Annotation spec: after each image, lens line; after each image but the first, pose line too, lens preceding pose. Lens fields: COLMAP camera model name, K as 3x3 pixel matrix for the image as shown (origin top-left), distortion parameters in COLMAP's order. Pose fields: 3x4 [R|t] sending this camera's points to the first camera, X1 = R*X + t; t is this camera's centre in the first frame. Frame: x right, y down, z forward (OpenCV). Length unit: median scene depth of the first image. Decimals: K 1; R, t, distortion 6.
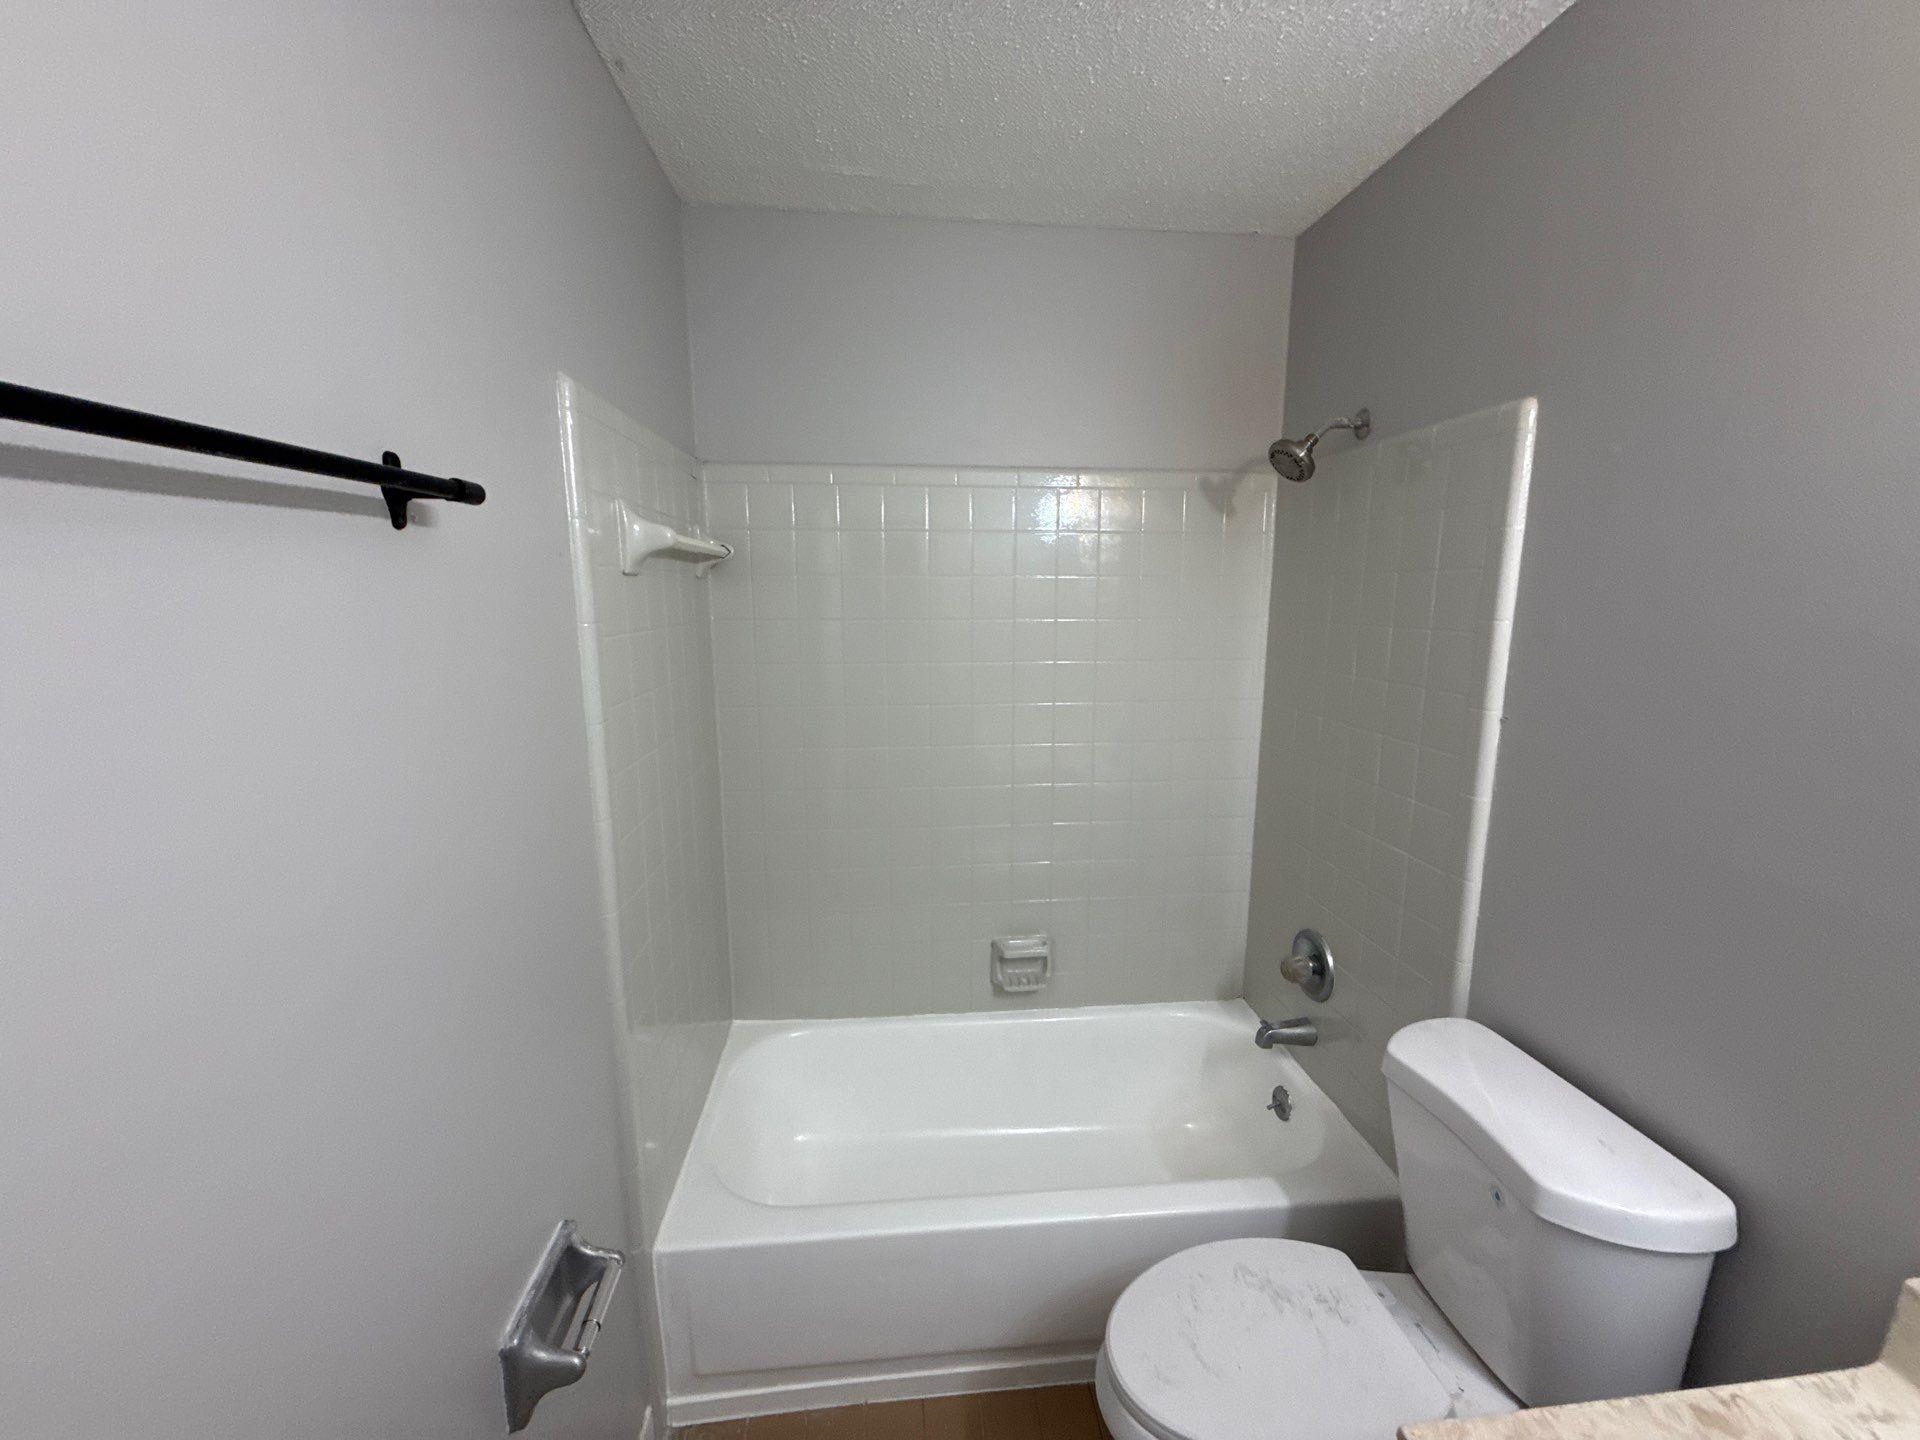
lens RADIAL K [[774.8, 0, 960.0], [0, 774.8, 720.0], [0, 0, 1]] dist [0.001150, 0.000095]
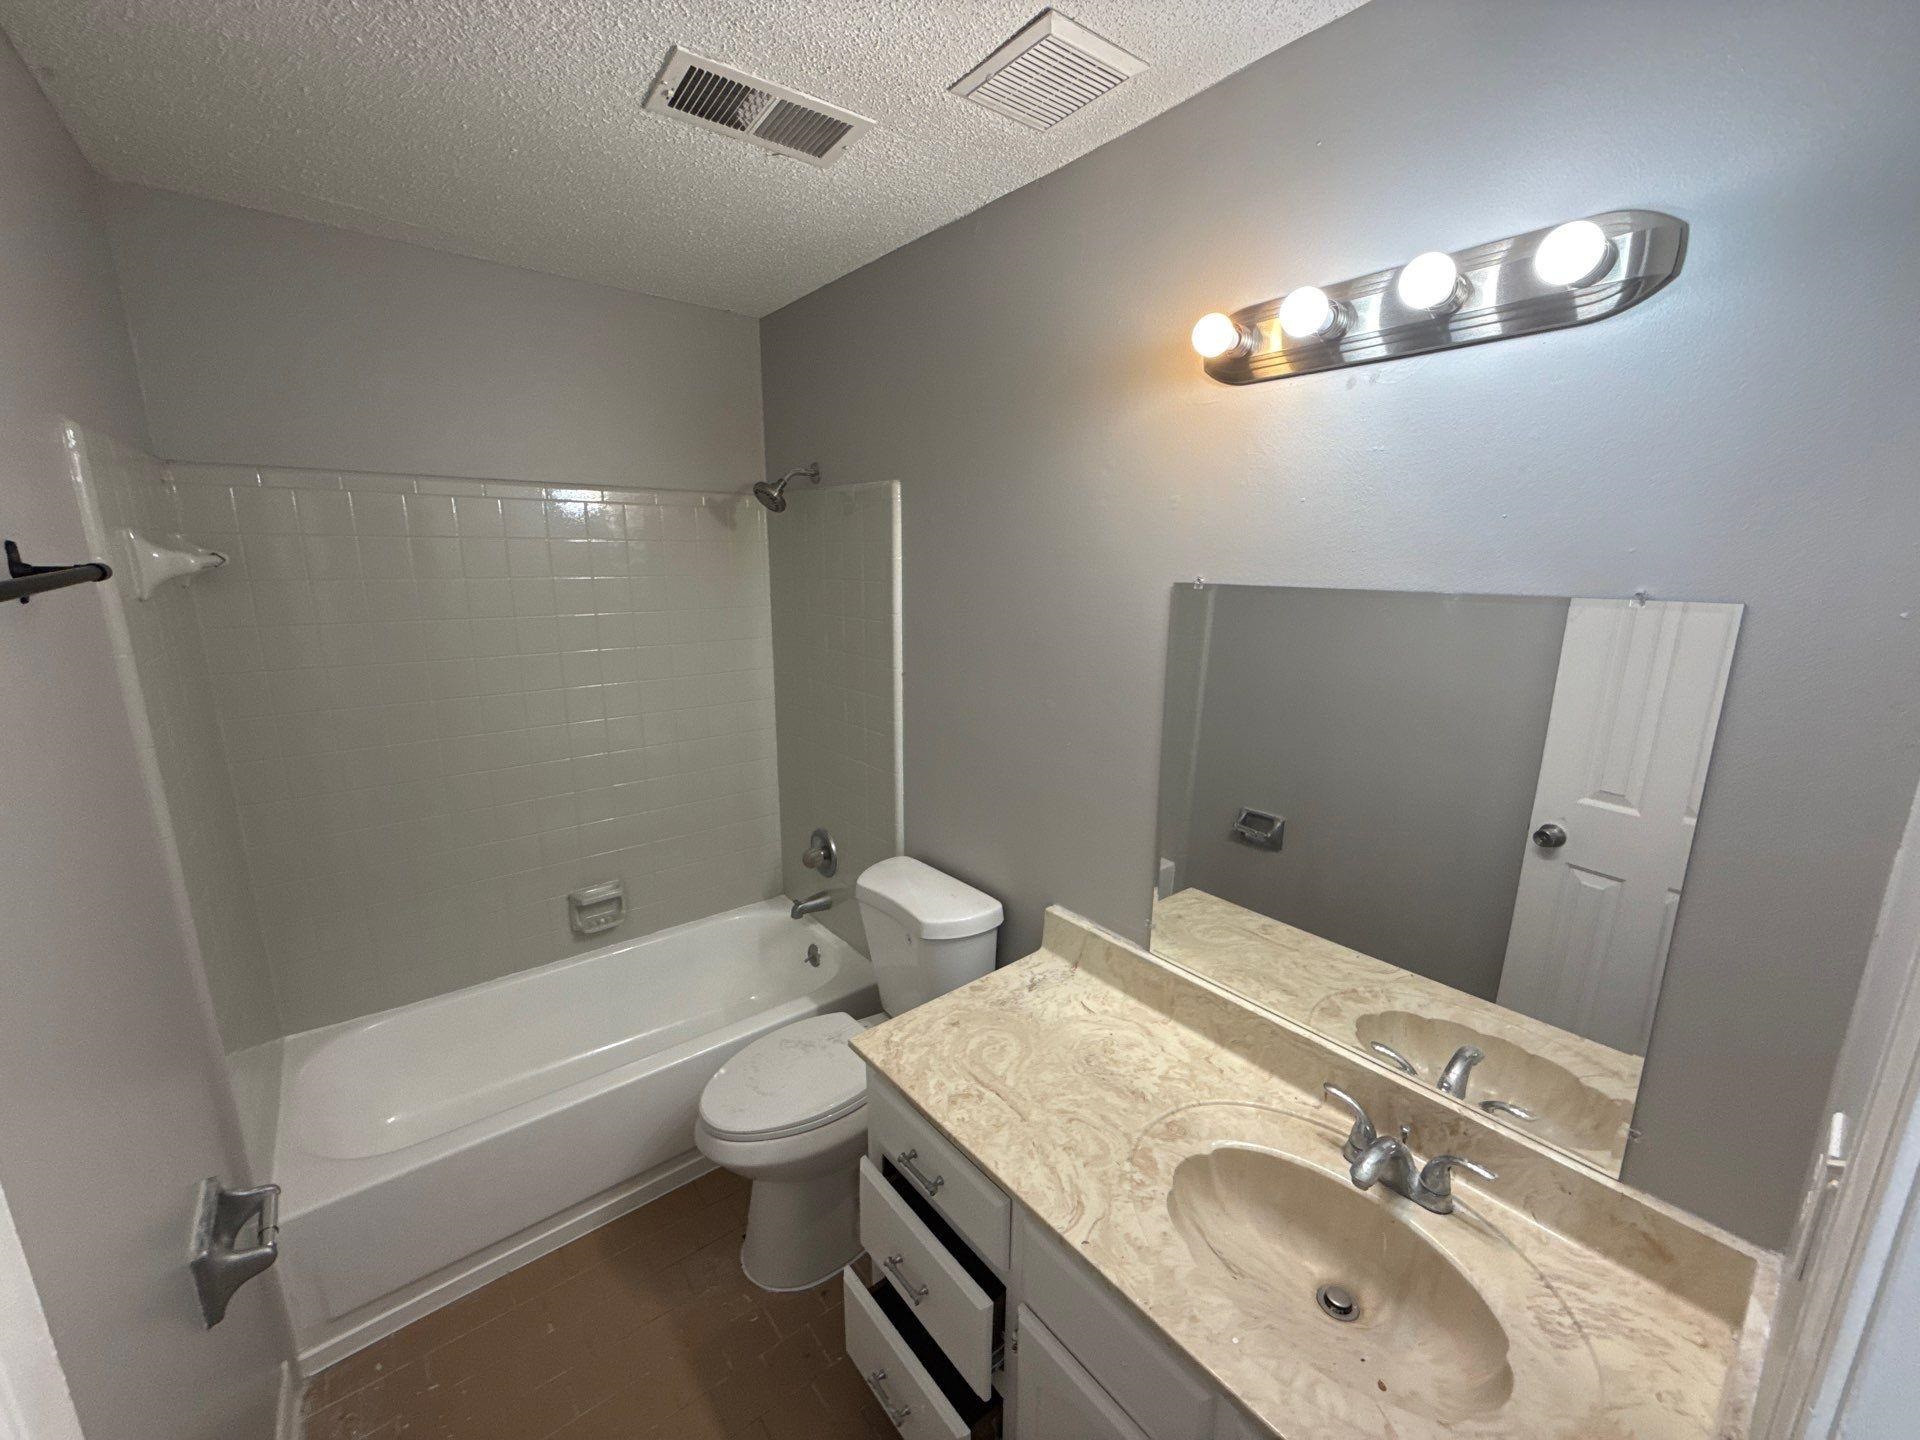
lens RADIAL K [[774.8, 0, 960.0], [0, 774.8, 720.0], [0, 0, 1]] dist [0.001150, 0.000095]
pose [[0.836953, -0.112192, 0.535652, -0.072258], [0.086022, 0.993564, 0.073692, -0.009915], [-0.540472, -0.015599, 0.841217, -0.342688]]
